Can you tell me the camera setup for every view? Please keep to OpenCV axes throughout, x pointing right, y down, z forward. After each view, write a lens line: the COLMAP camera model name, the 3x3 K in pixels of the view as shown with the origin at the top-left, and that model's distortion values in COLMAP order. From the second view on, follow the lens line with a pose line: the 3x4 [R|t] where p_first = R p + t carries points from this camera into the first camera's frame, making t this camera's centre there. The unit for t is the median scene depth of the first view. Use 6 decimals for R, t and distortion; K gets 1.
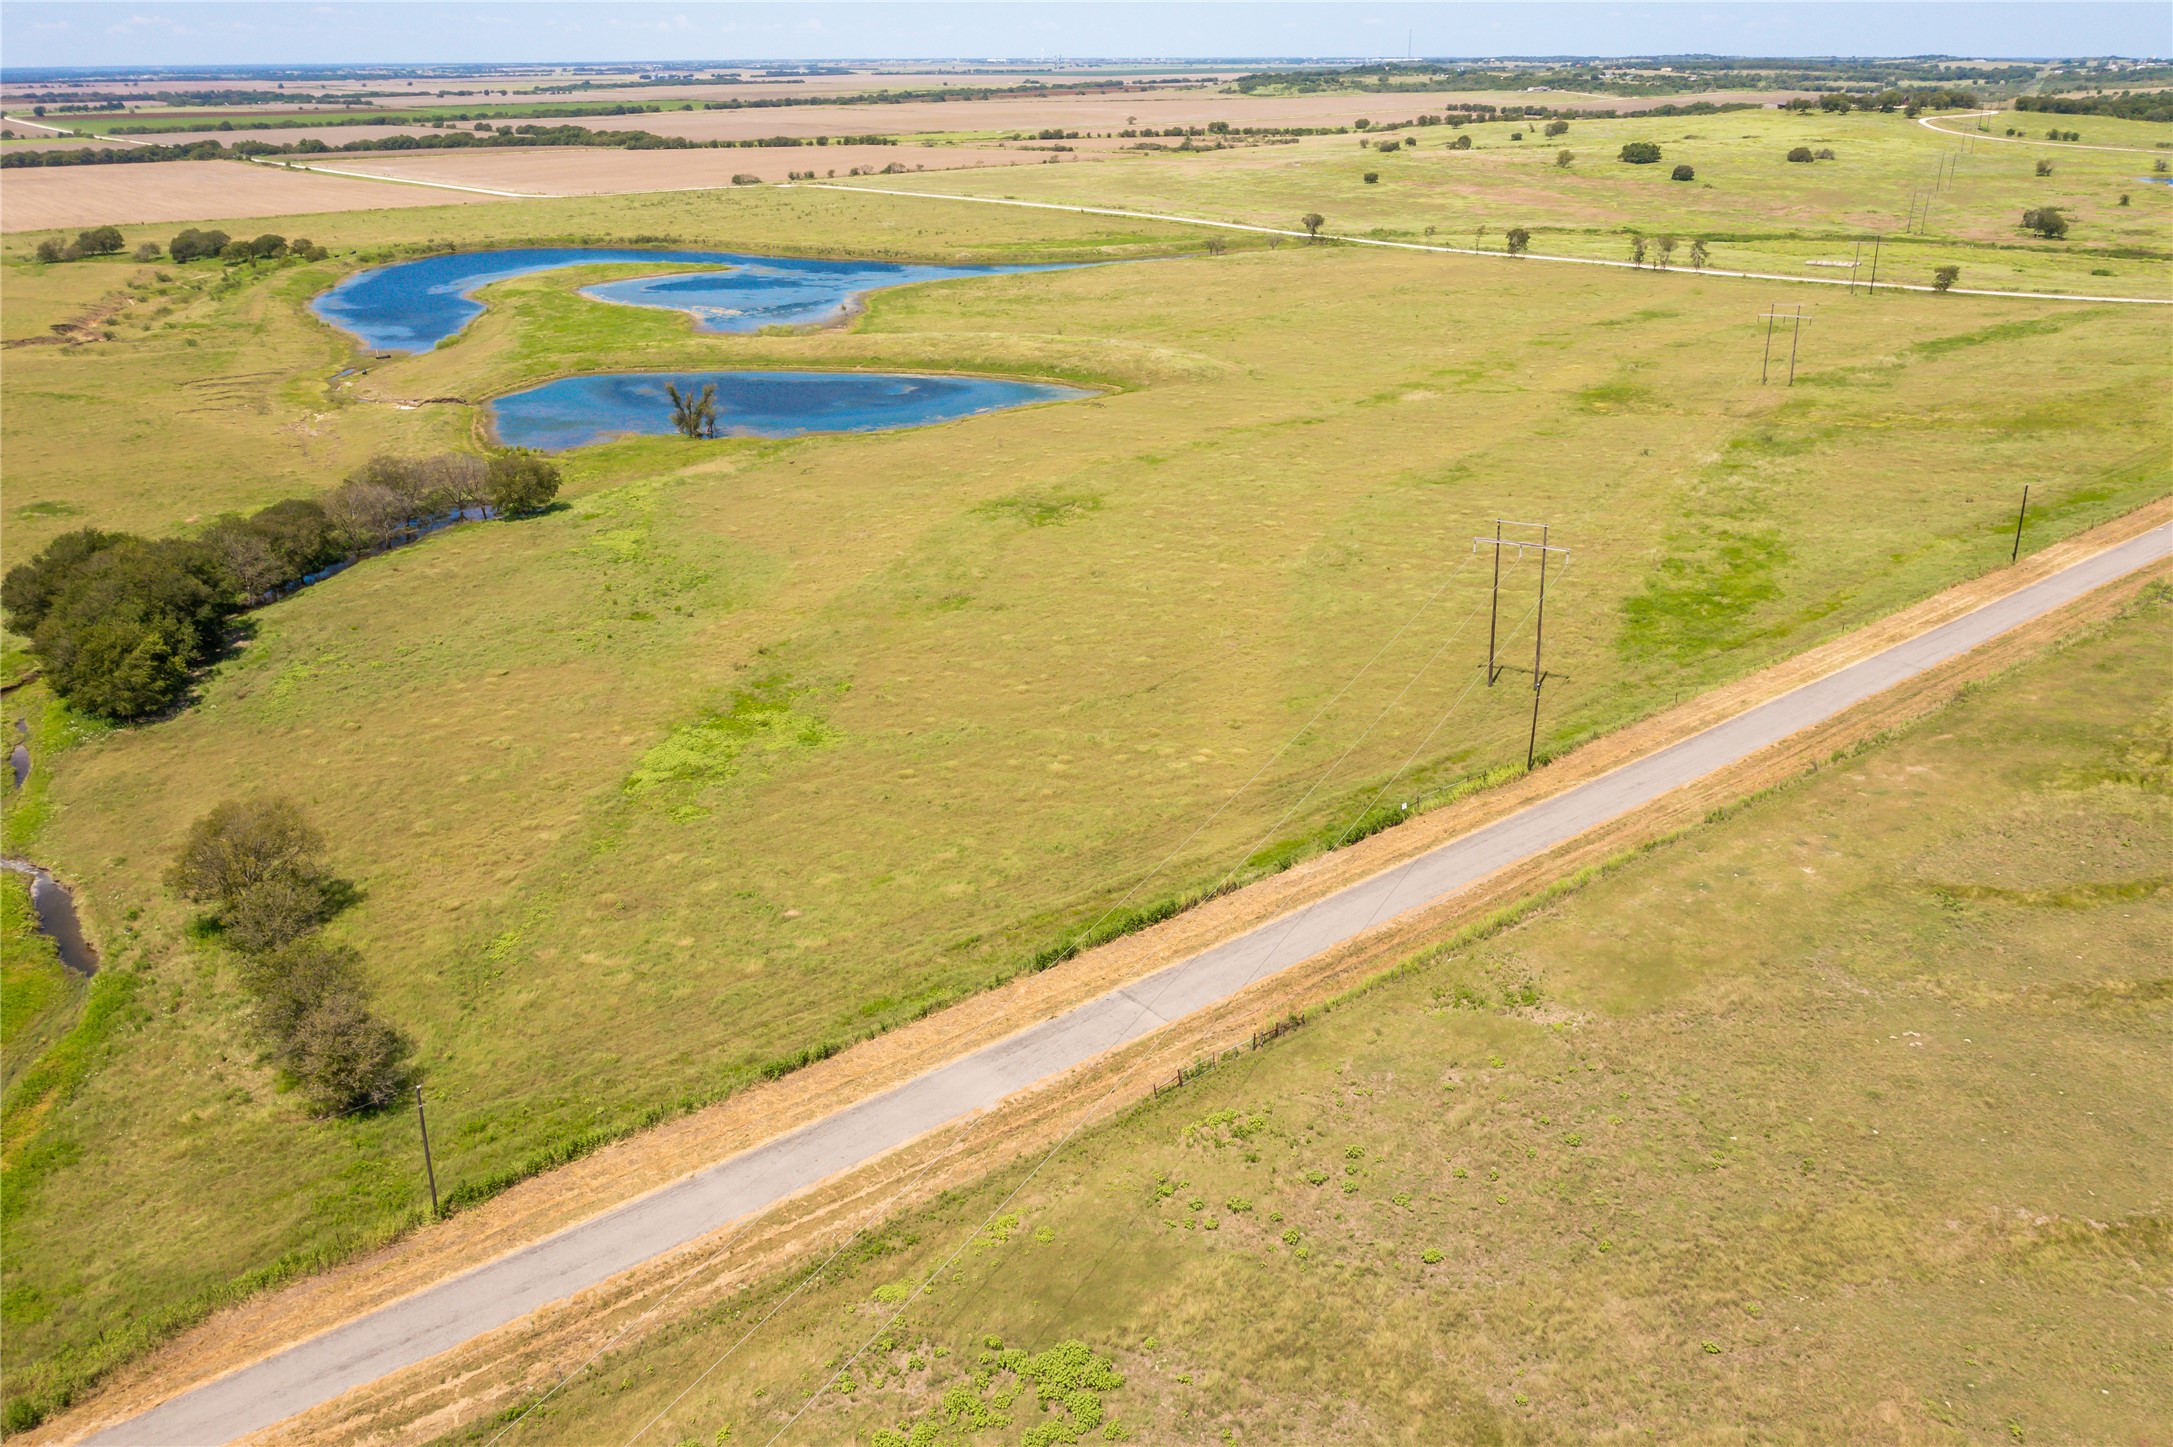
lens RADIAL K [[1721.9, 0, 1088.8], [0, 1721.9, 654.3], [0, 0, 1]] dist [-0.019186, 0.001866]
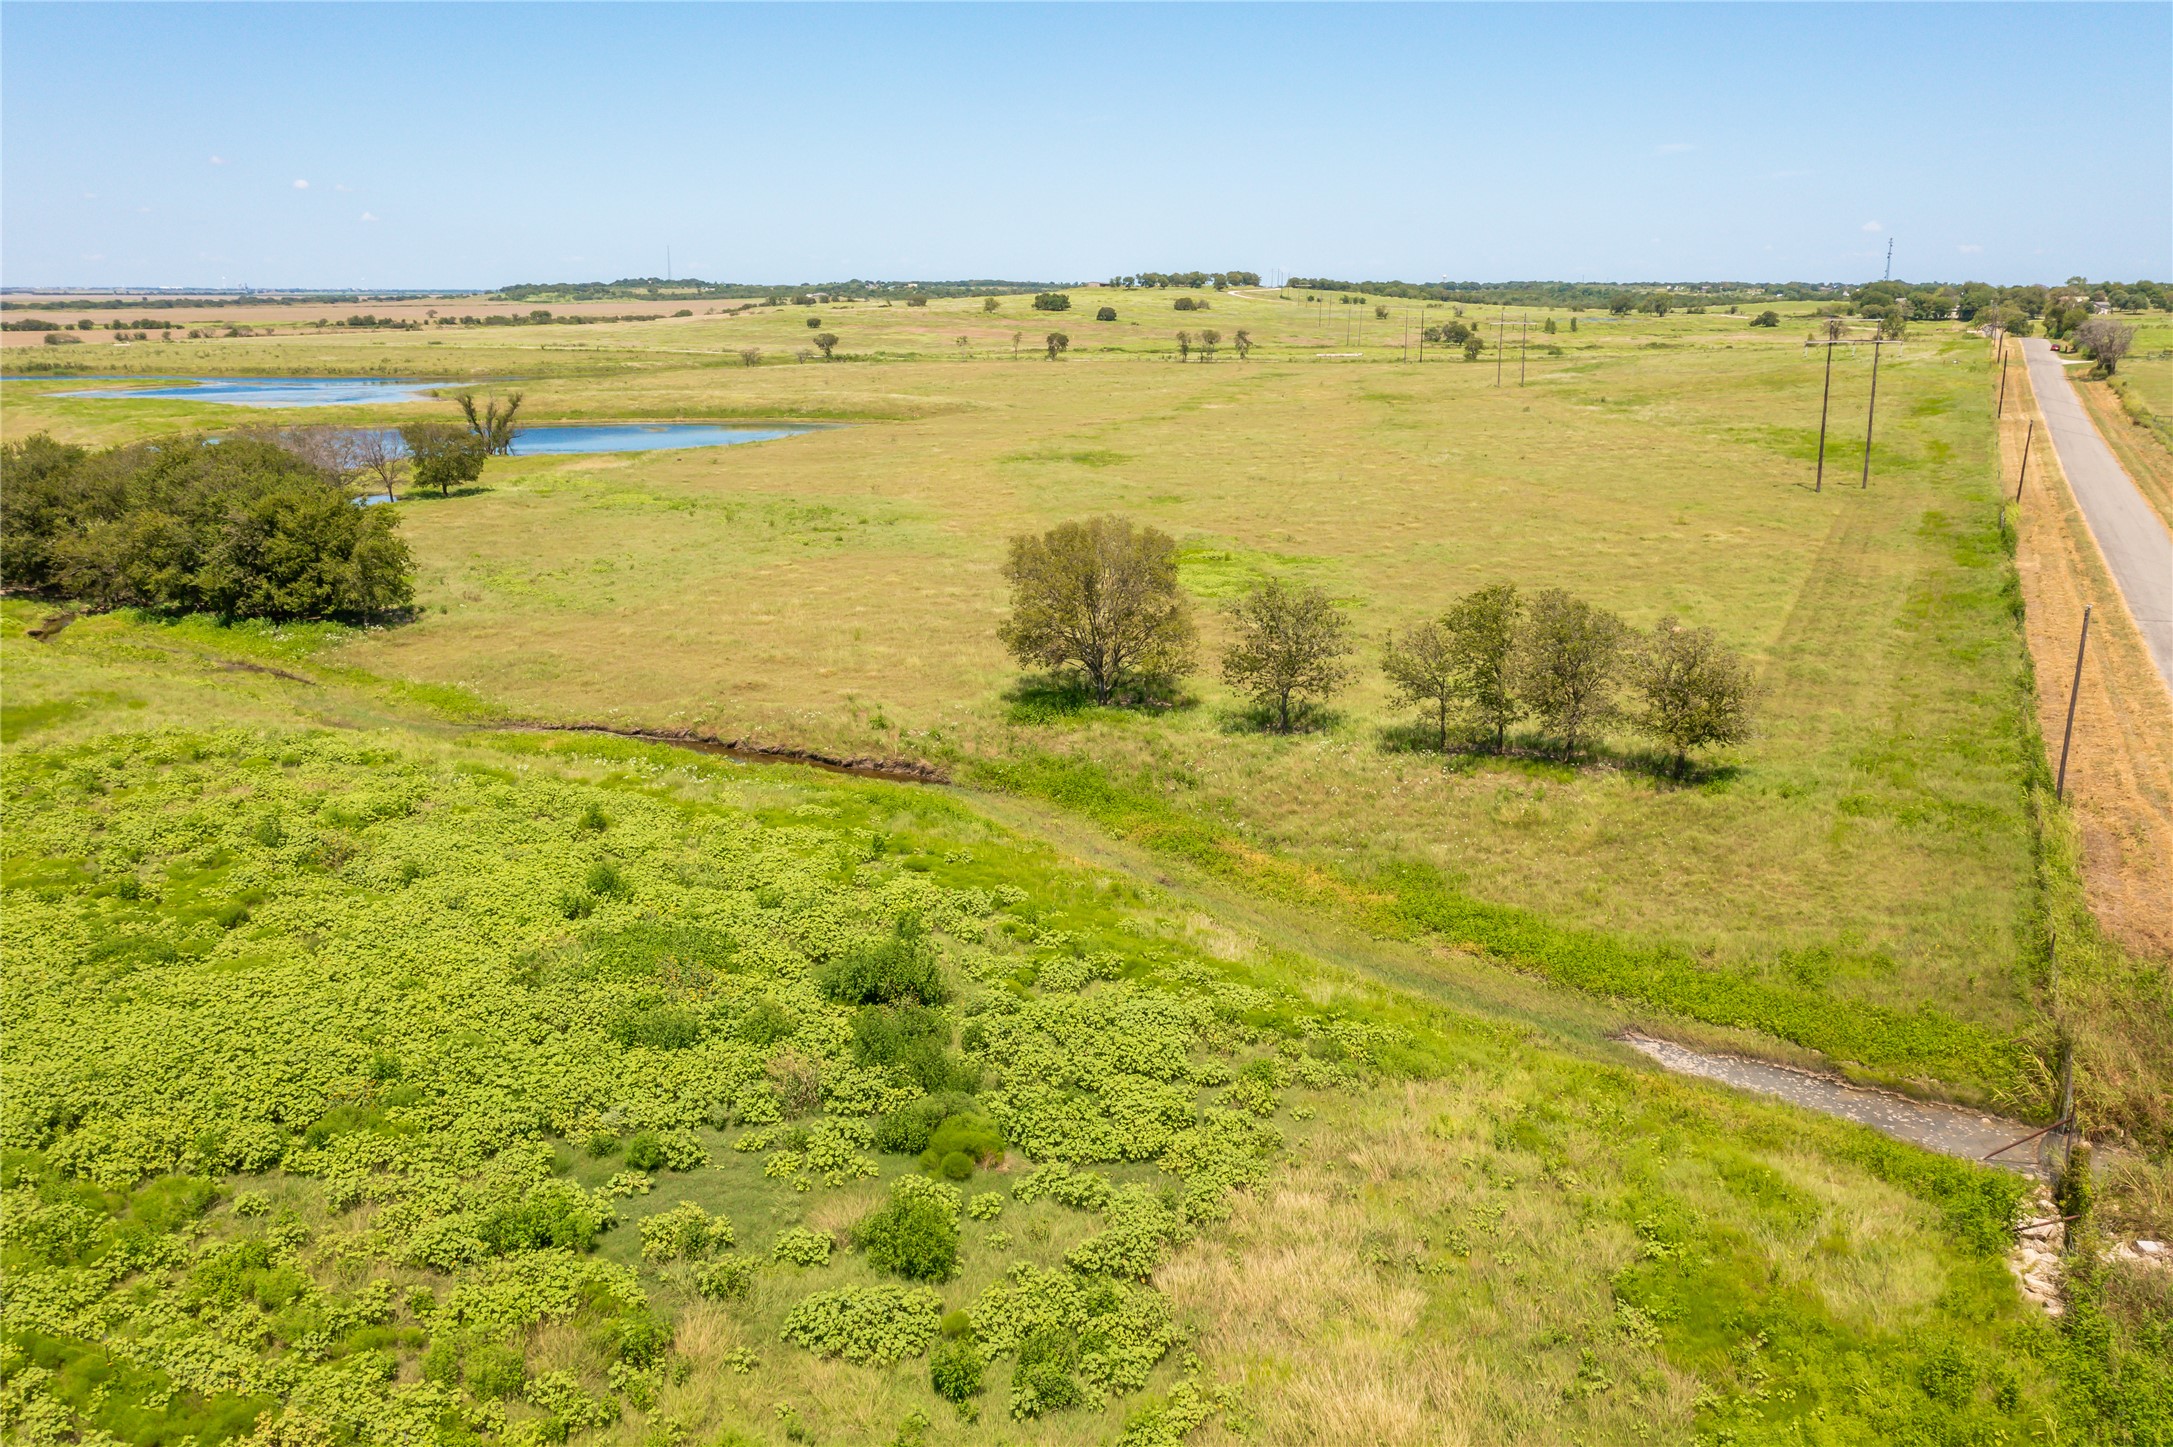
lens RADIAL K [[1692.6, 0, 1090.7], [0, 1692.6, 724.3], [0, 0, 1]] dist [-0.020369, 0.007877]
pose [[0.901780, -0.095161, 0.421588, -0.345194], [0.131554, 0.989610, -0.058019, 0.091141], [-0.411687, 0.107782, 0.904929, 0.168227]]
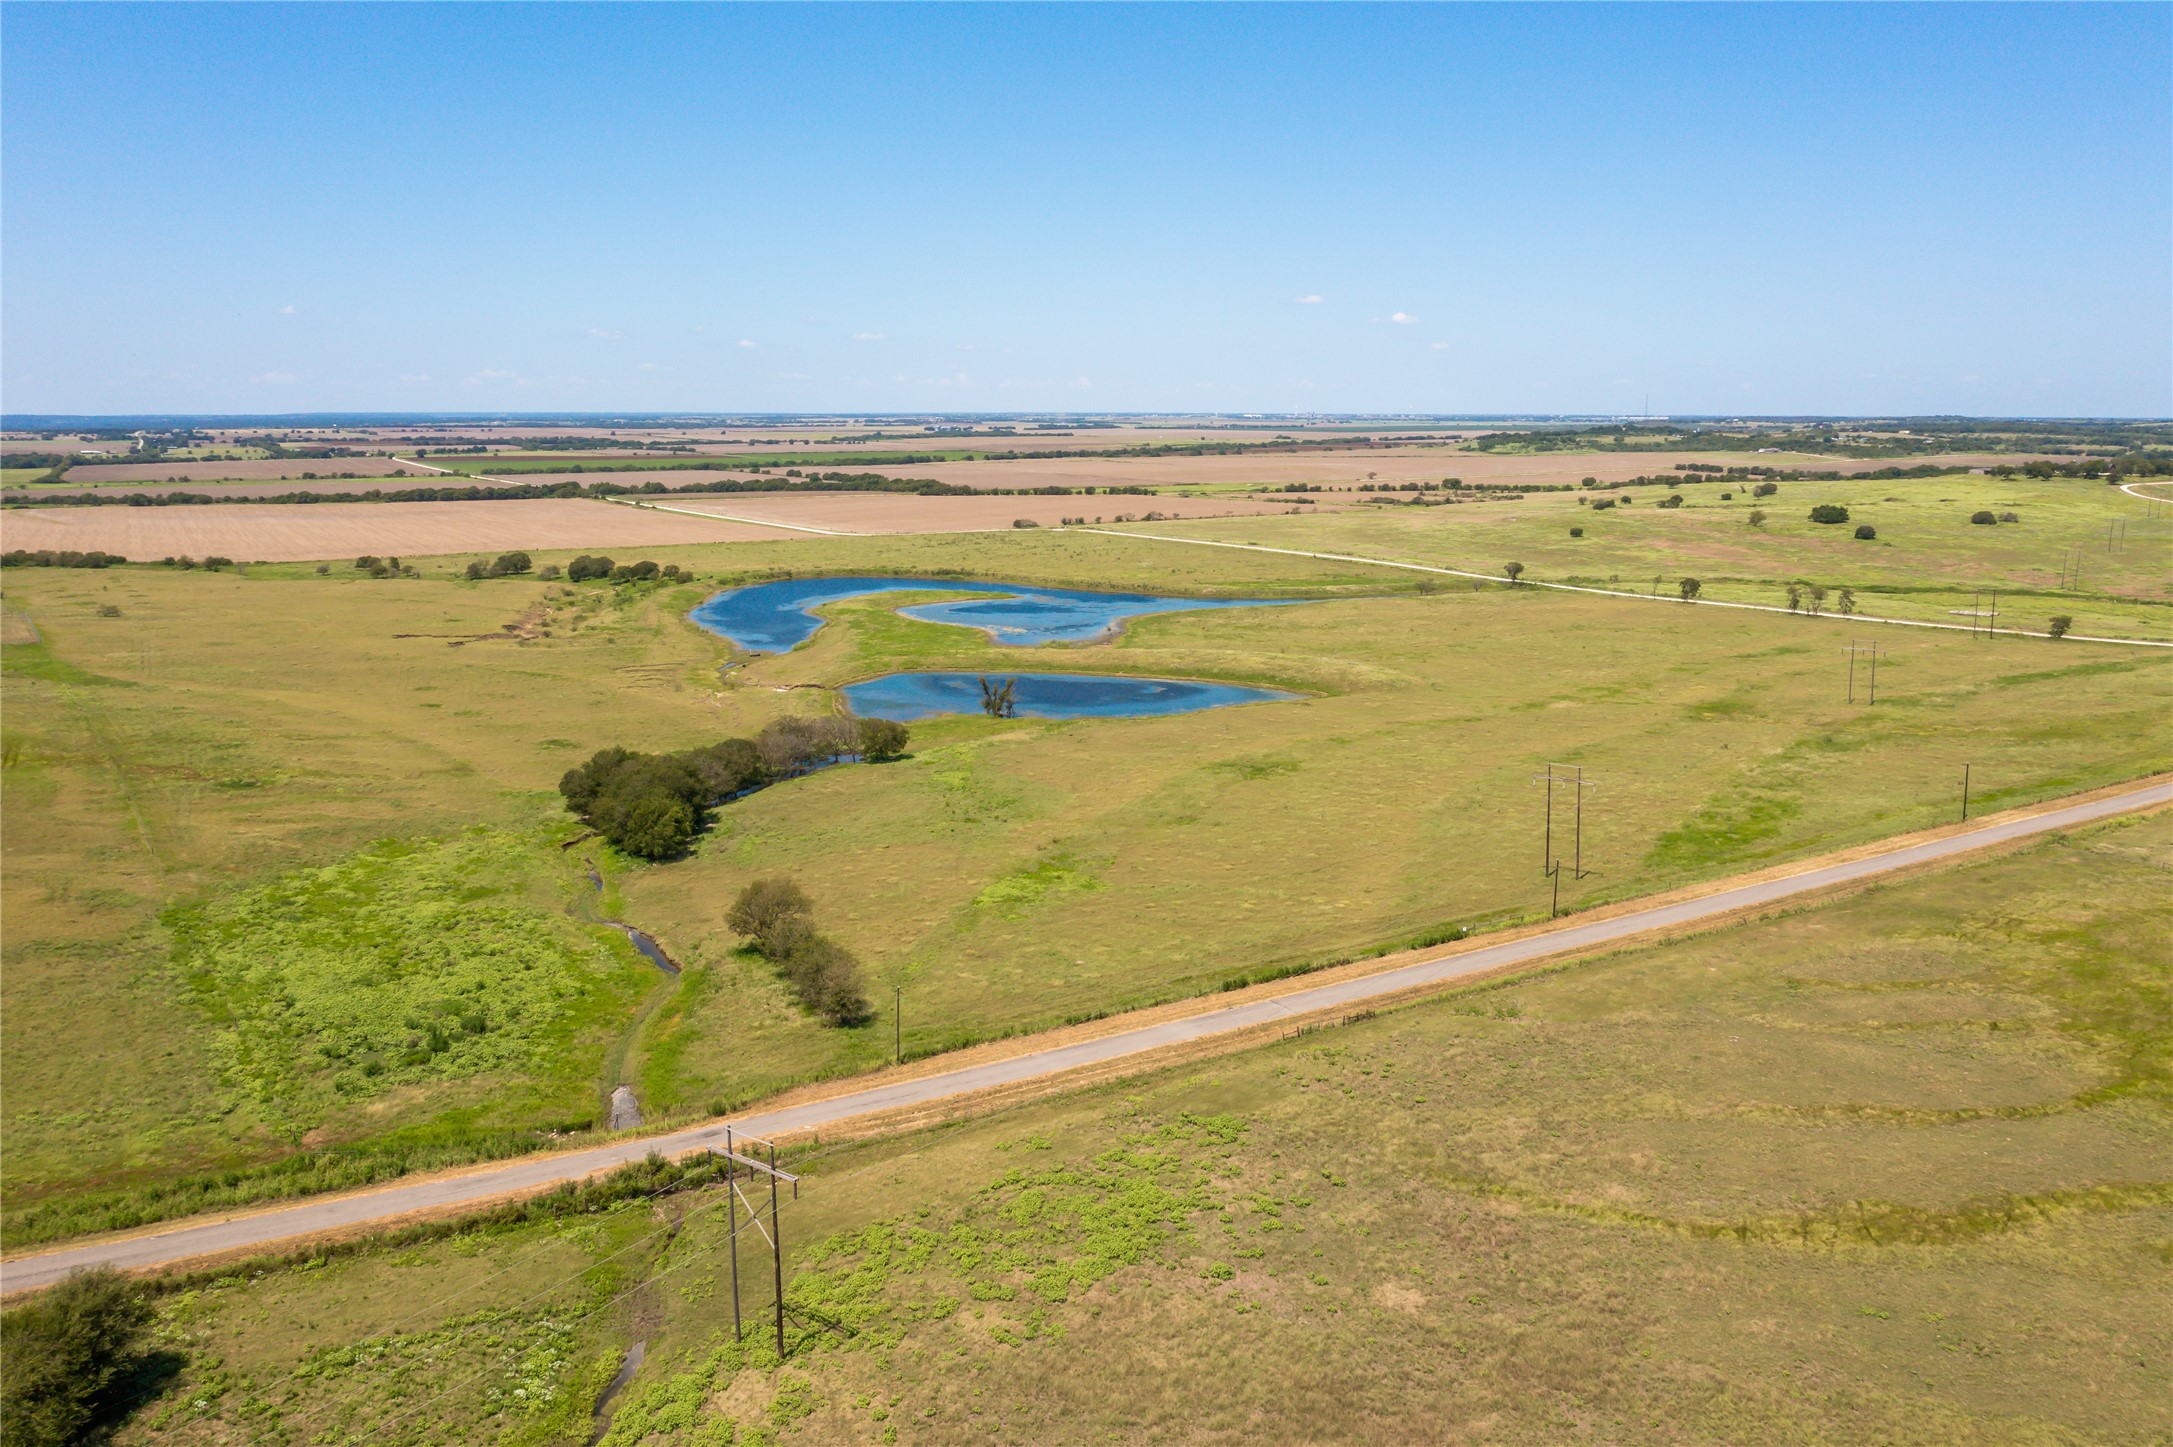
lens RADIAL K [[1709.0, 0, 1088.1], [0, 1709.0, 675.2], [0, 0, 1]] dist [-0.013937, 0.007799]
pose [[0.989338, 0.029008, -0.142721, 0.028560], [-0.054255, 0.982835, -0.176330, 0.074715], [0.135157, 0.182193, 0.973929, -0.295222]]
